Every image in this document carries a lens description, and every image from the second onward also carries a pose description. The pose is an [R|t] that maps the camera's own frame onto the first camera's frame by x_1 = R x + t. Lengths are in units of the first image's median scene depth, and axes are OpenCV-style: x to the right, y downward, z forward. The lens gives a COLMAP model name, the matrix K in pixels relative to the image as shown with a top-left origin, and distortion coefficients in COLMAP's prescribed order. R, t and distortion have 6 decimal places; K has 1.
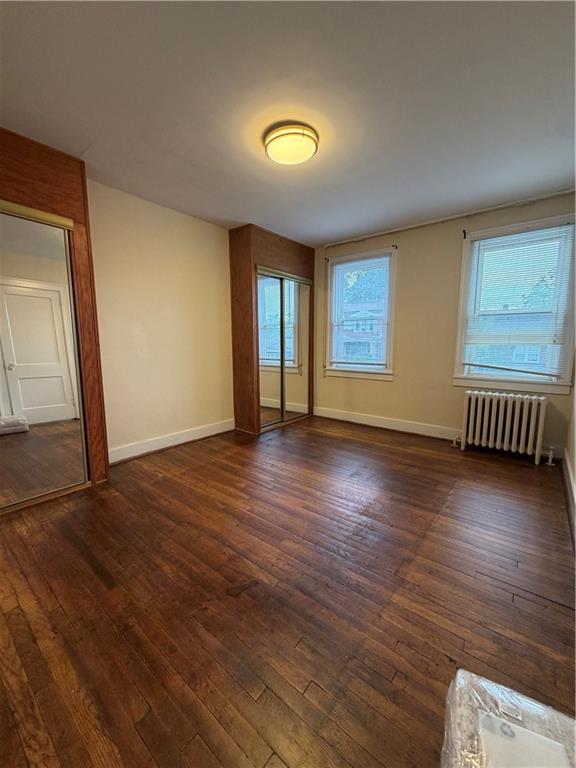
lens RADIAL K [[305.4, 0, 288.9], [0, 305.4, 382.9], [0, 0, 1]] dist [-0.002536, 0.000185]
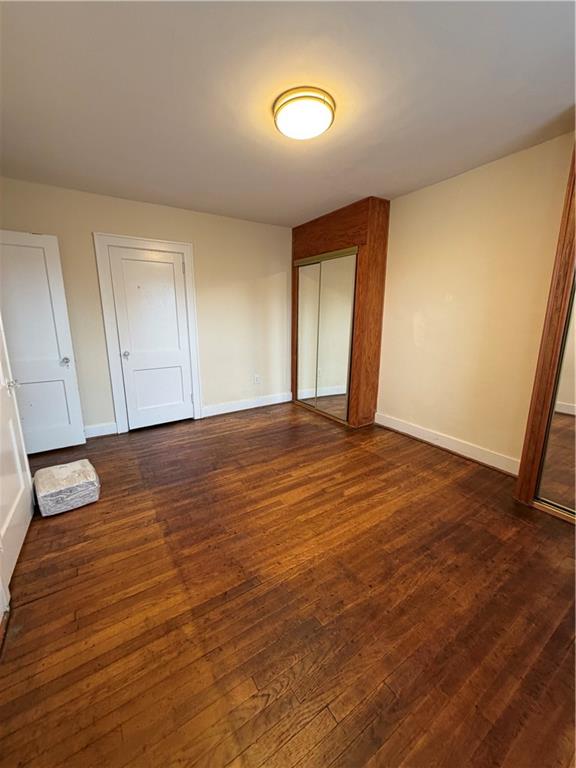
lens RADIAL K [[305.4, 0, 289.5], [0, 305.4, 384.9], [0, 0, 1]] dist [-0.002536, 0.000185]
pose [[-0.314119, 0.204192, -0.927165, 0.814090], [-0.127536, 0.958669, 0.254339, -0.205435], [0.940778, 0.198140, -0.275094, 1.116224]]
